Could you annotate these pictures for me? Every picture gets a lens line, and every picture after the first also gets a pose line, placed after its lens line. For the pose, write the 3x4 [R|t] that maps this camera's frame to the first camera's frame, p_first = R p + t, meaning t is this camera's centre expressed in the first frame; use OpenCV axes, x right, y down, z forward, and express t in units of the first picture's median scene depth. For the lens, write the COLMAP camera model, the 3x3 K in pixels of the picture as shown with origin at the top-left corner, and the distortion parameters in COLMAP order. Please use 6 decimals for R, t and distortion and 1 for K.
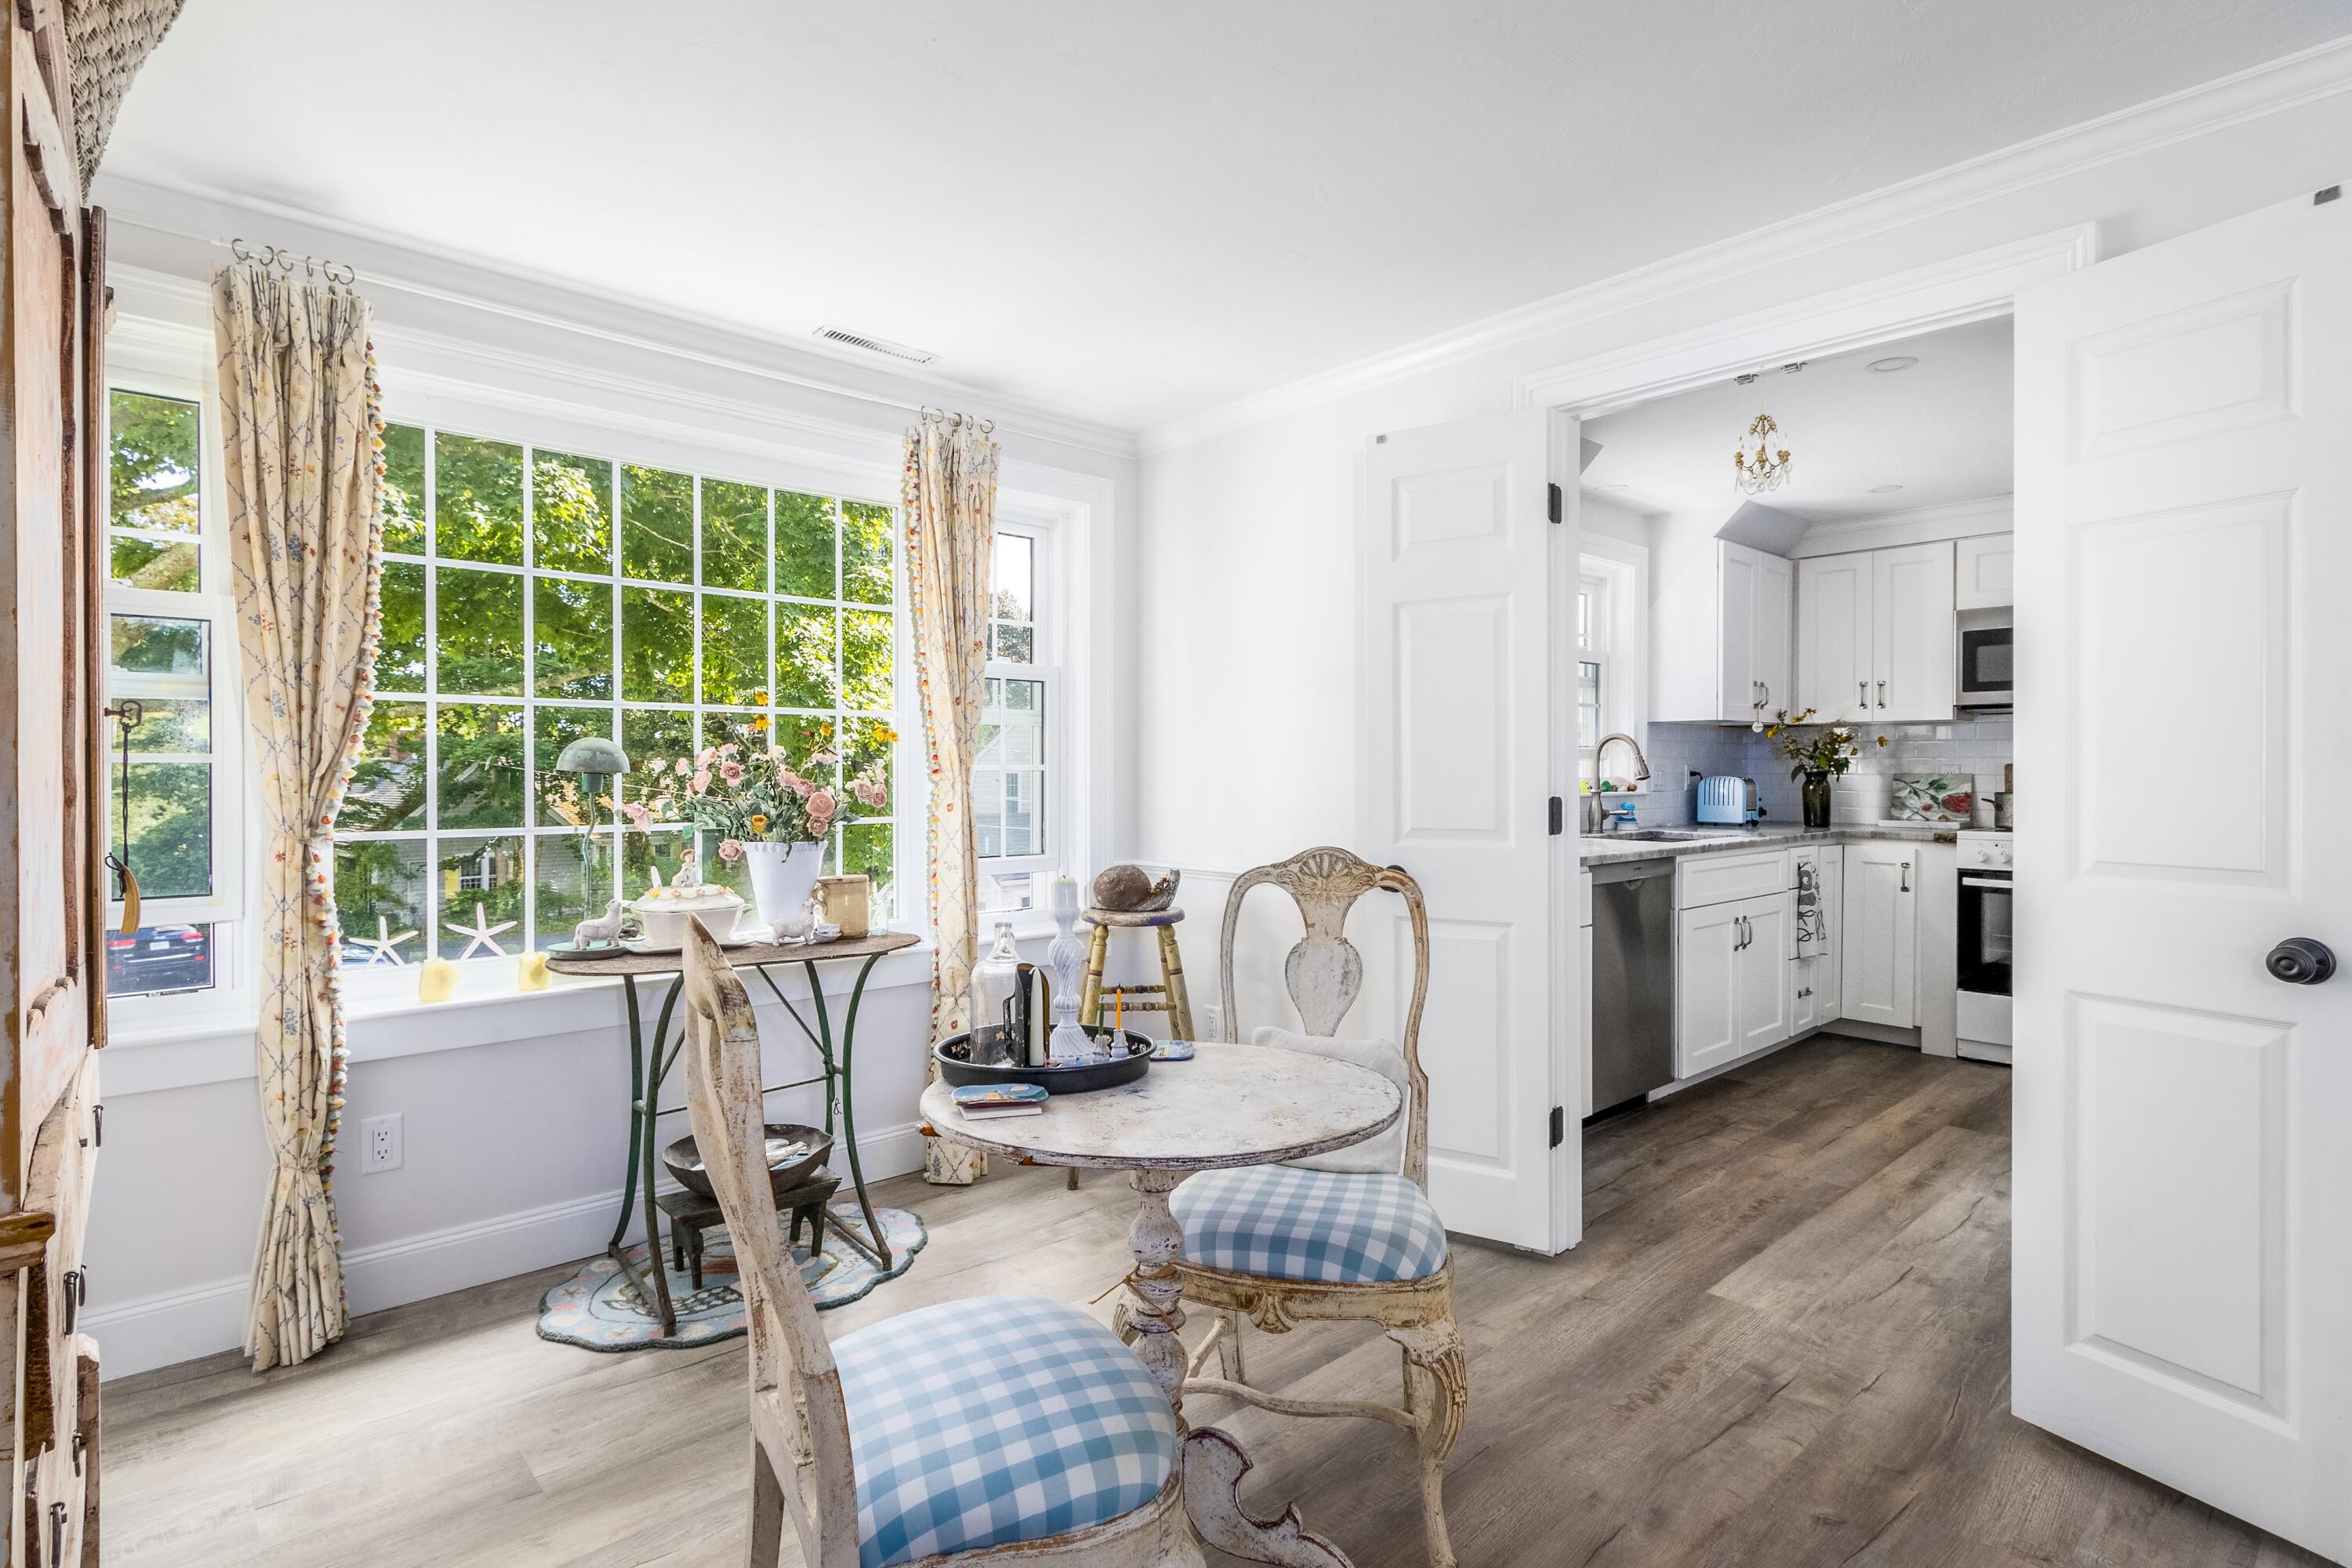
lens RADIAL K [[1117.8, 0, 1170.6], [0, 1117.8, 763.4], [0, 0, 1]] dist [-0.000143, -0.000932]
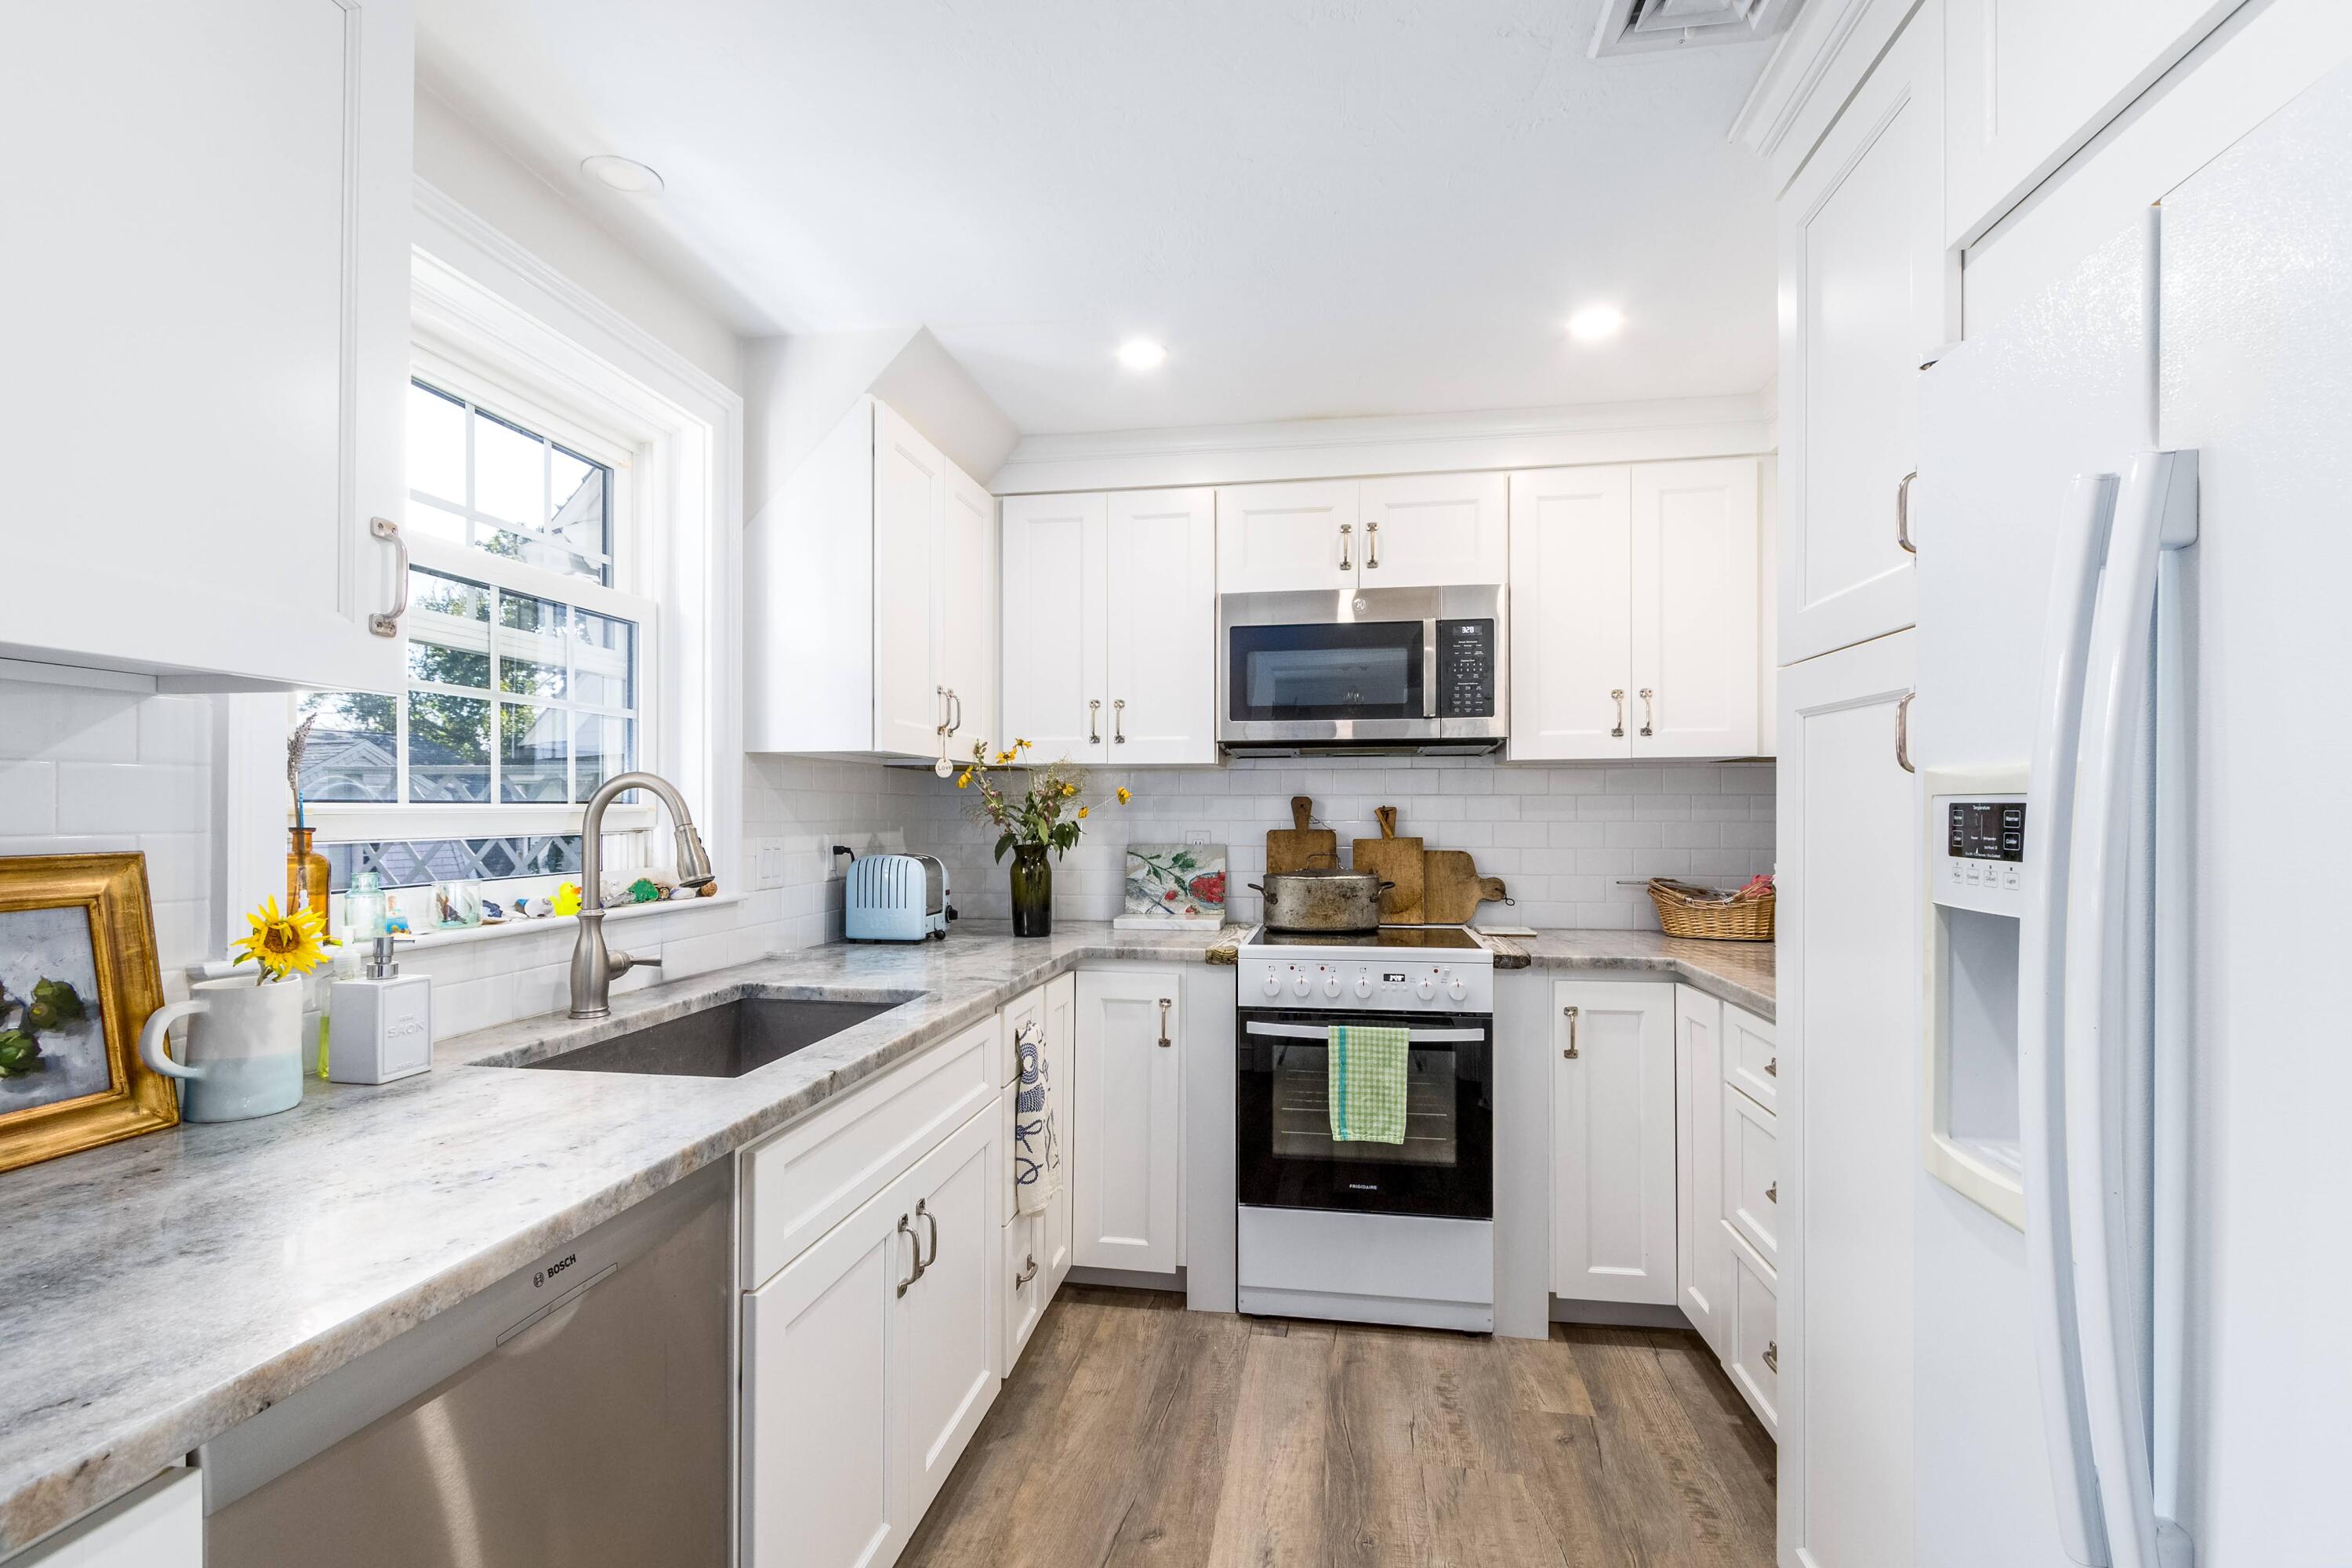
lens RADIAL K [[1106.7, 0, 1144.4], [0, 1106.7, 811.2], [0, 0, 1]] dist [-0.028028, -0.000143]
pose [[0.784764, 0.000692, 0.619794, 0.259024], [-0.001858, 0.999998, 0.001237, -0.011848], [-0.619792, -0.002122, 0.784764, 0.500140]]
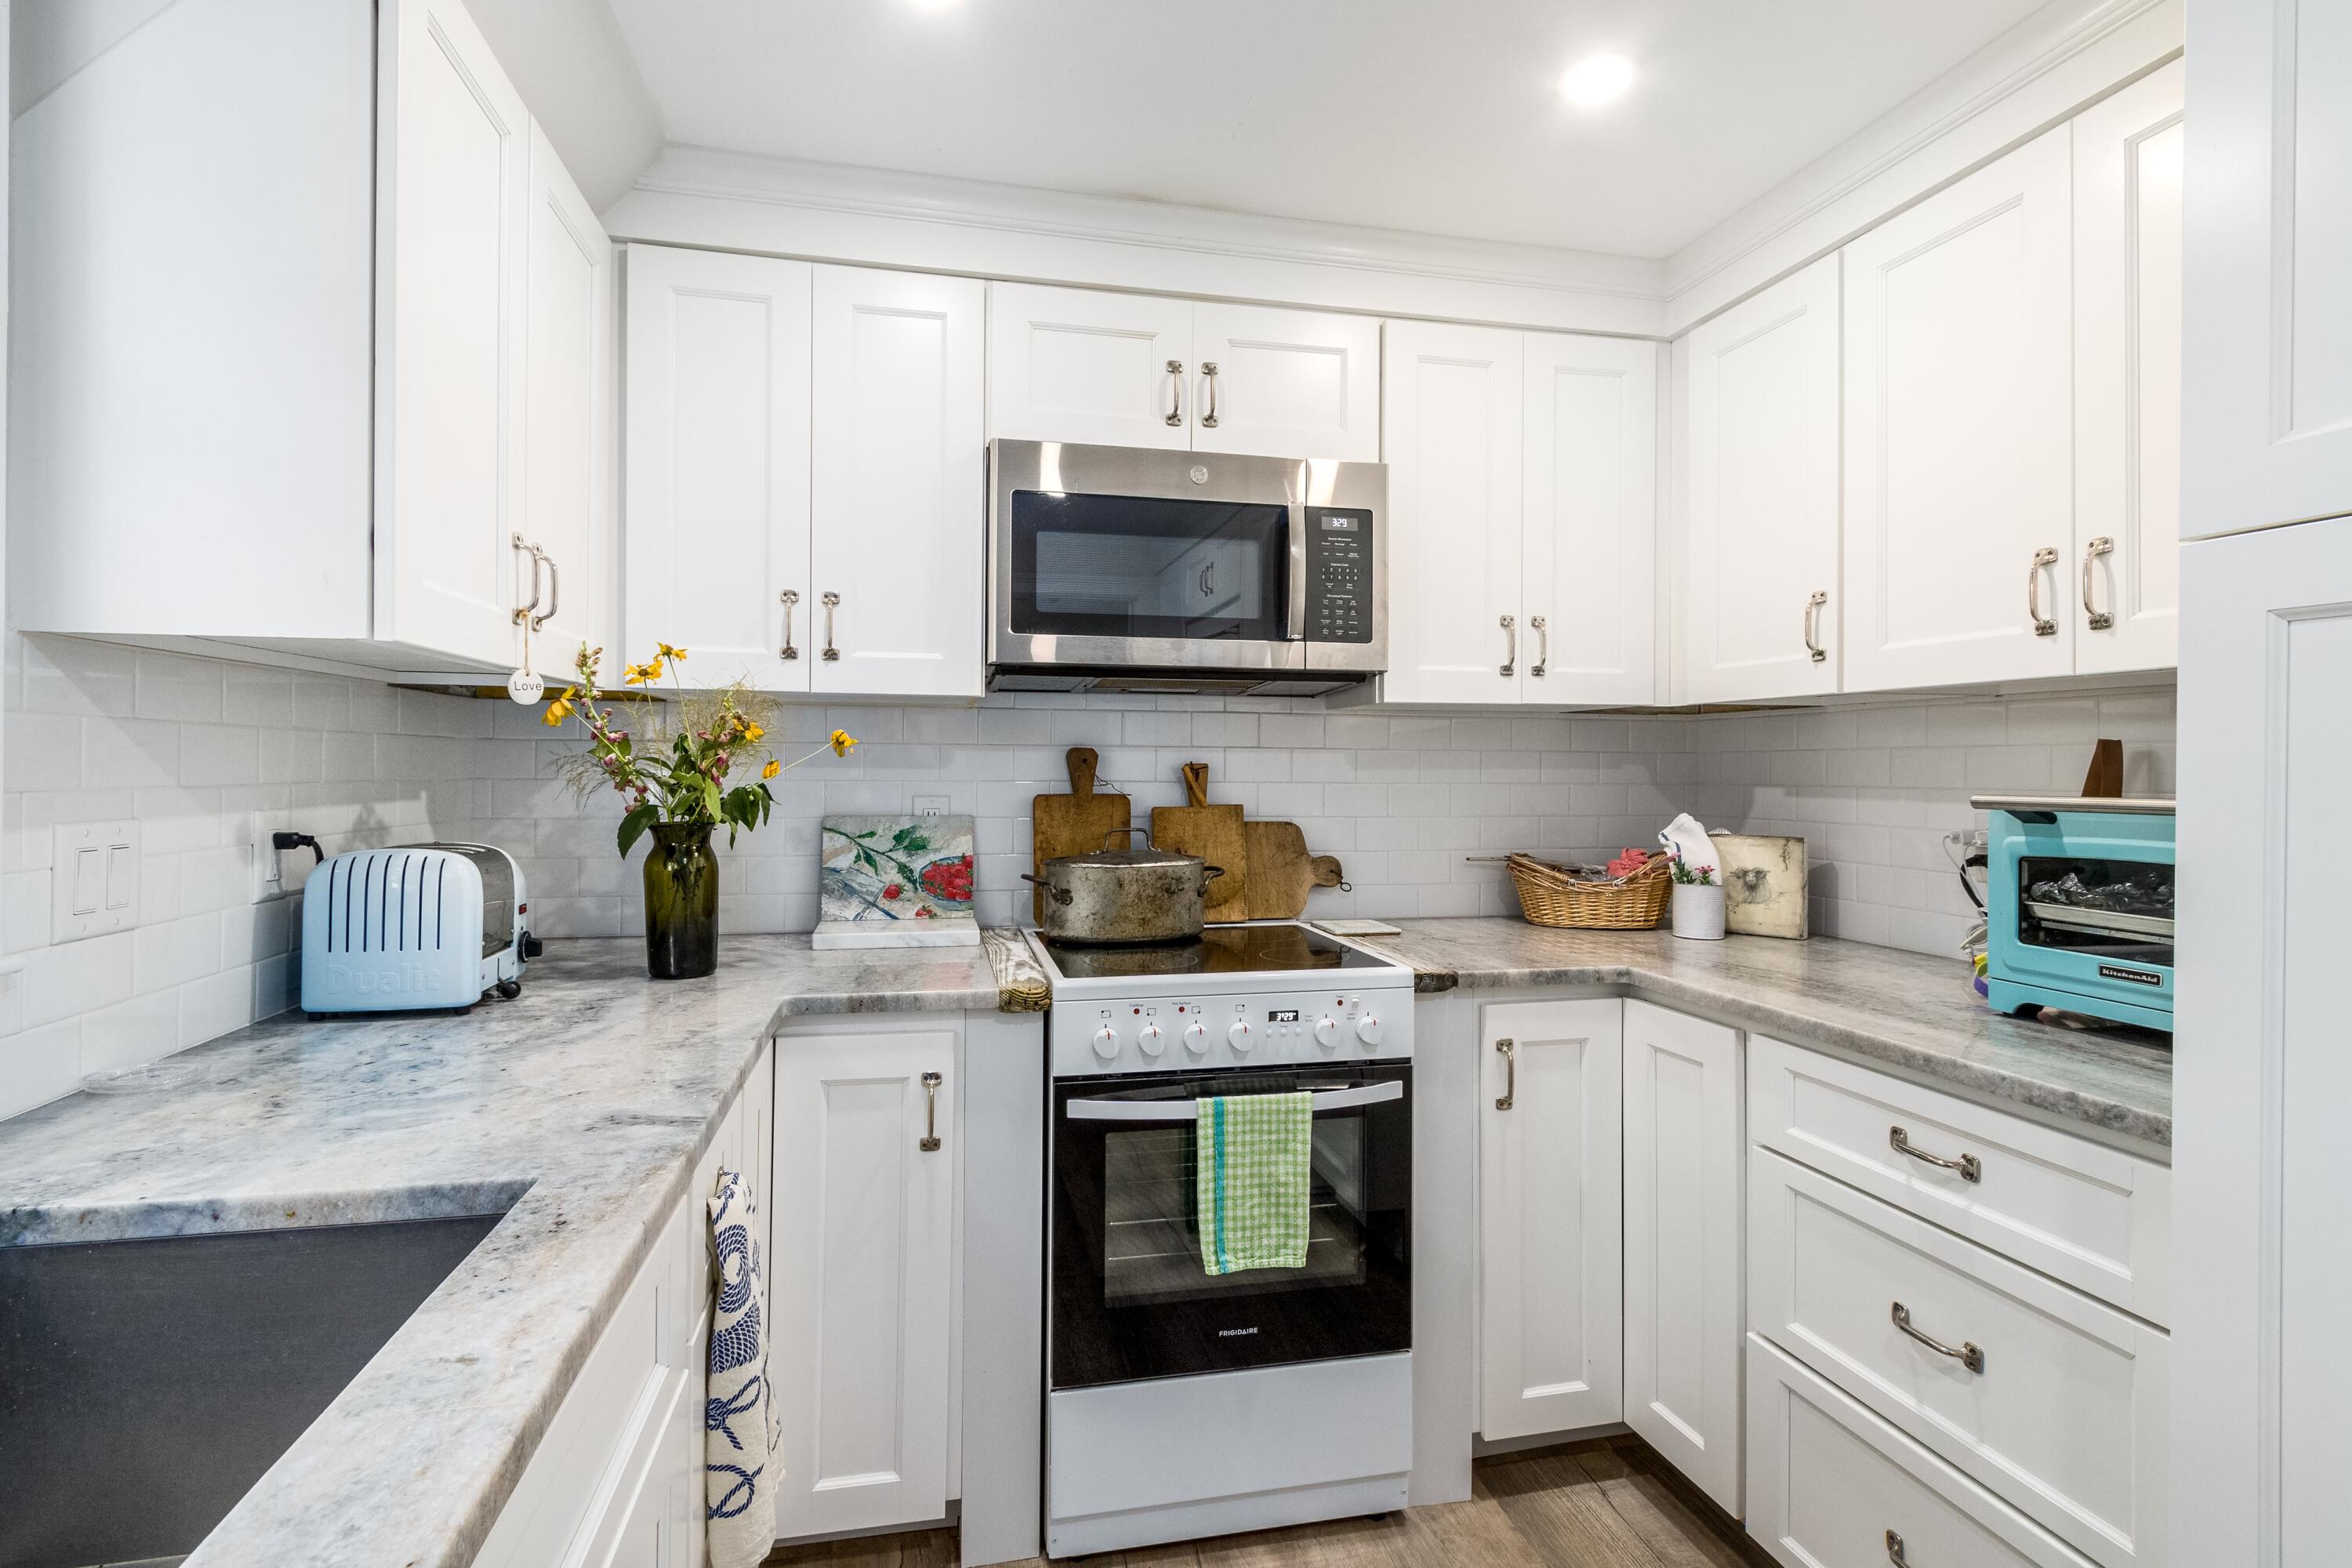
lens RADIAL K [[1117.8, 0, 1170.6], [0, 1117.8, 763.4], [0, 0, 1]] dist [-0.000143, -0.000932]
pose [[0.493072, 0.004781, 0.869975, 0.345450], [-0.008904, 0.999960, -0.000449, -0.013477], [-0.869943, -0.007525, 0.493095, 0.693269]]
